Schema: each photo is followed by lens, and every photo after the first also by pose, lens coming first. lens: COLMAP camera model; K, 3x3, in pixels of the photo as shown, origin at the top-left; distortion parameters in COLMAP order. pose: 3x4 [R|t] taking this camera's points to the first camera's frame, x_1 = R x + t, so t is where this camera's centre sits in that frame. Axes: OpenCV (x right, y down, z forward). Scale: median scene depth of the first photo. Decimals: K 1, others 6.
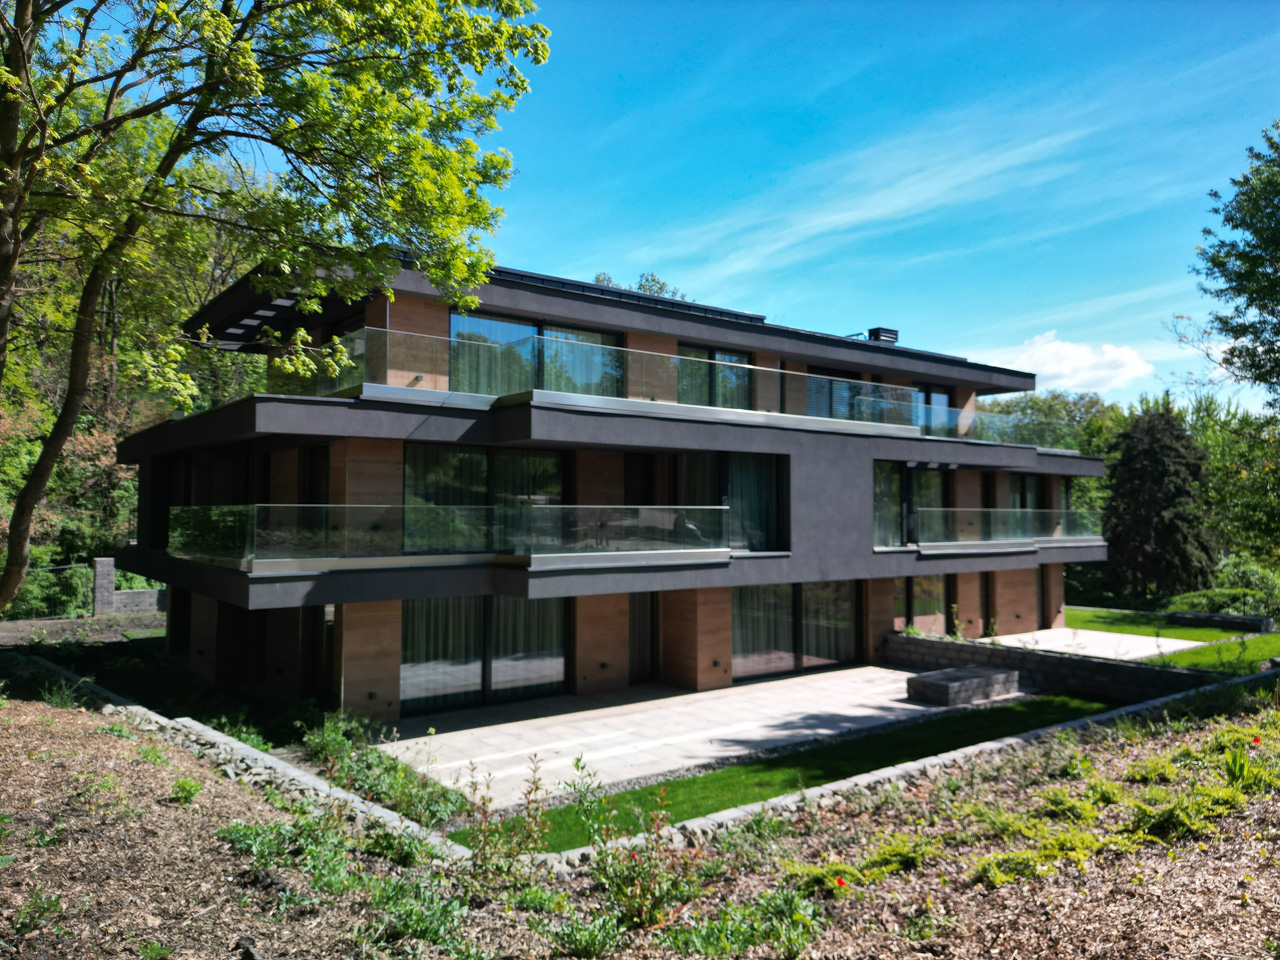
lens RADIAL K [[889.2, 0, 640.0], [0, 889.2, 480.0], [0, 0, 1]] dist [0.081267, -0.080868]
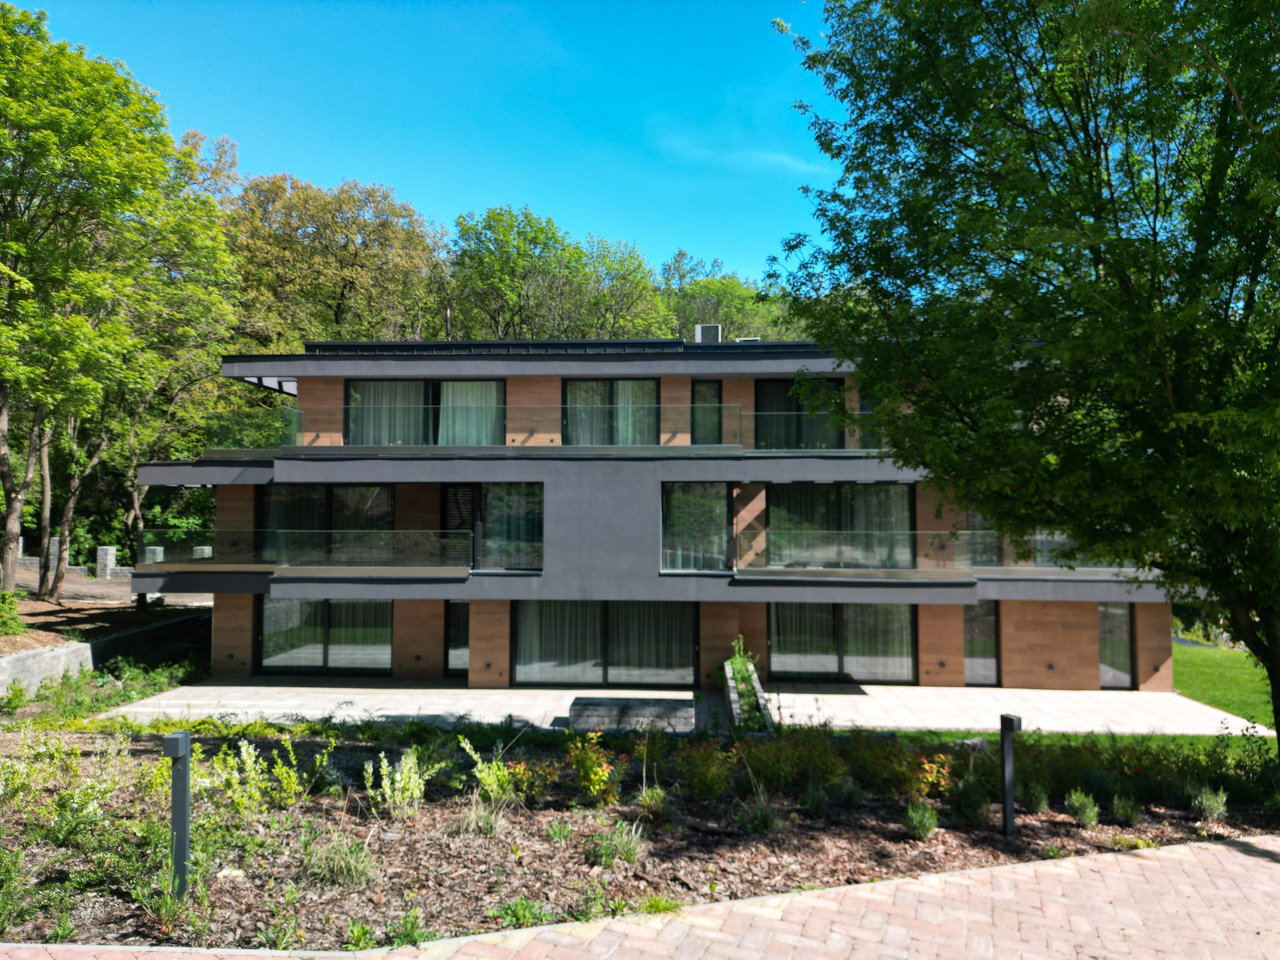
lens RADIAL K [[889.2, 0, 640.0], [0, 889.2, 480.0], [0, 0, 1]] dist [0.081267, -0.080868]
pose [[0.766468, -0.027755, -0.641682, 0.947195], [0.022571, 0.999613, -0.016276, -0.010680], [0.641885, -0.002008, 0.766798, 0.231823]]
